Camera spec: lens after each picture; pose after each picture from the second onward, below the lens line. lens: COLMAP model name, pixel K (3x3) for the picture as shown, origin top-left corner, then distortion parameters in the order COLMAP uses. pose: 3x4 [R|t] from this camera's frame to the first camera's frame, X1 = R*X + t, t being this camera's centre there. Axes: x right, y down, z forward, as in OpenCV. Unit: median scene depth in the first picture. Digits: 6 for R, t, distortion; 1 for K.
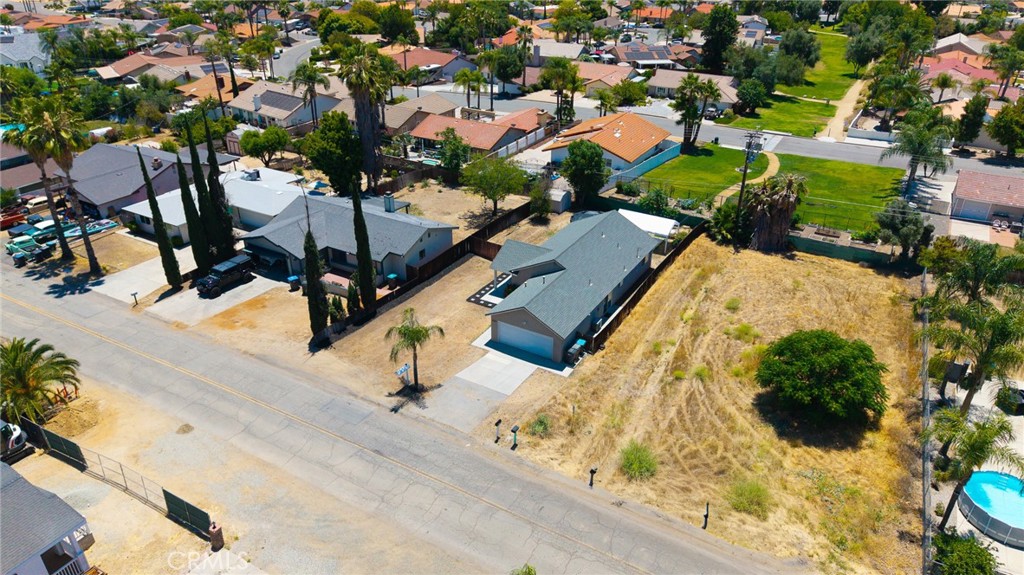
lens RADIAL K [[687.3, 0, 507.8], [0, 687.3, 287.8], [0, 0, 1]] dist [0.024728, -0.039832]
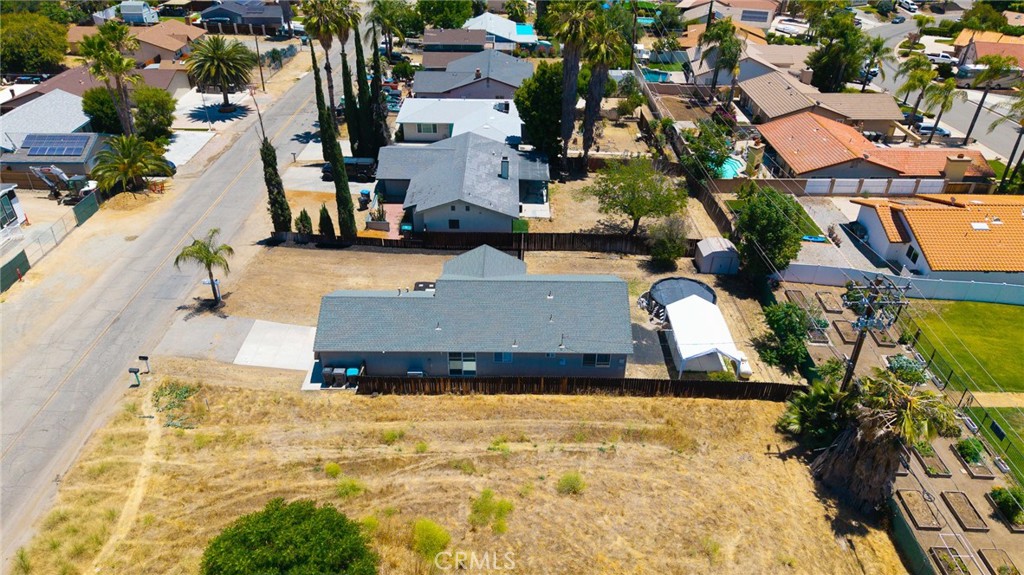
lens RADIAL K [[687.3, 0, 513.4], [0, 687.3, 286.4], [0, 0, 1]] dist [0.024728, -0.039832]
pose [[0.507519, 0.463283, -0.726494, 0.565845], [-0.414528, 0.870447, 0.265498, -0.231113], [0.755375, 0.166407, 0.633812, 0.453168]]
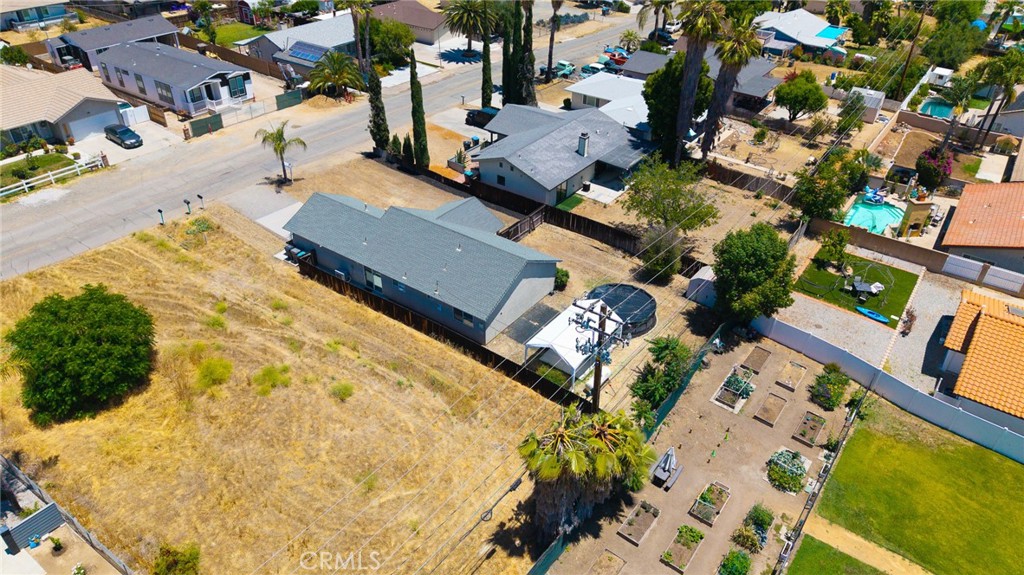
lens RADIAL K [[687.3, 0, 516.2], [0, 687.3, 288.1], [0, 0, 1]] dist [0.024728, -0.039832]
pose [[-0.093390, 0.554145, -0.827165, 0.706661], [-0.484724, 0.700381, 0.523936, -0.426970], [0.869667, 0.449878, 0.203199, 0.813986]]
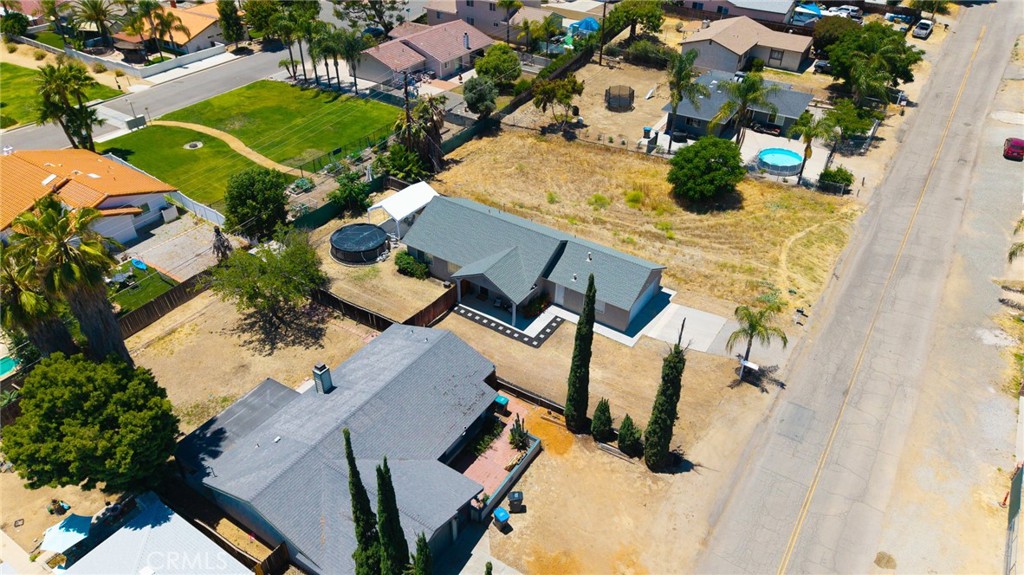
lens RADIAL K [[687.3, 0, 515.9], [0, 687.3, 288.0], [0, 0, 1]] dist [0.024728, -0.039832]
pose [[0.048437, -0.583247, 0.810850, -0.598626], [0.457118, 0.734742, 0.501196, -0.400763], [-0.888086, 0.346377, 0.302201, 0.638993]]
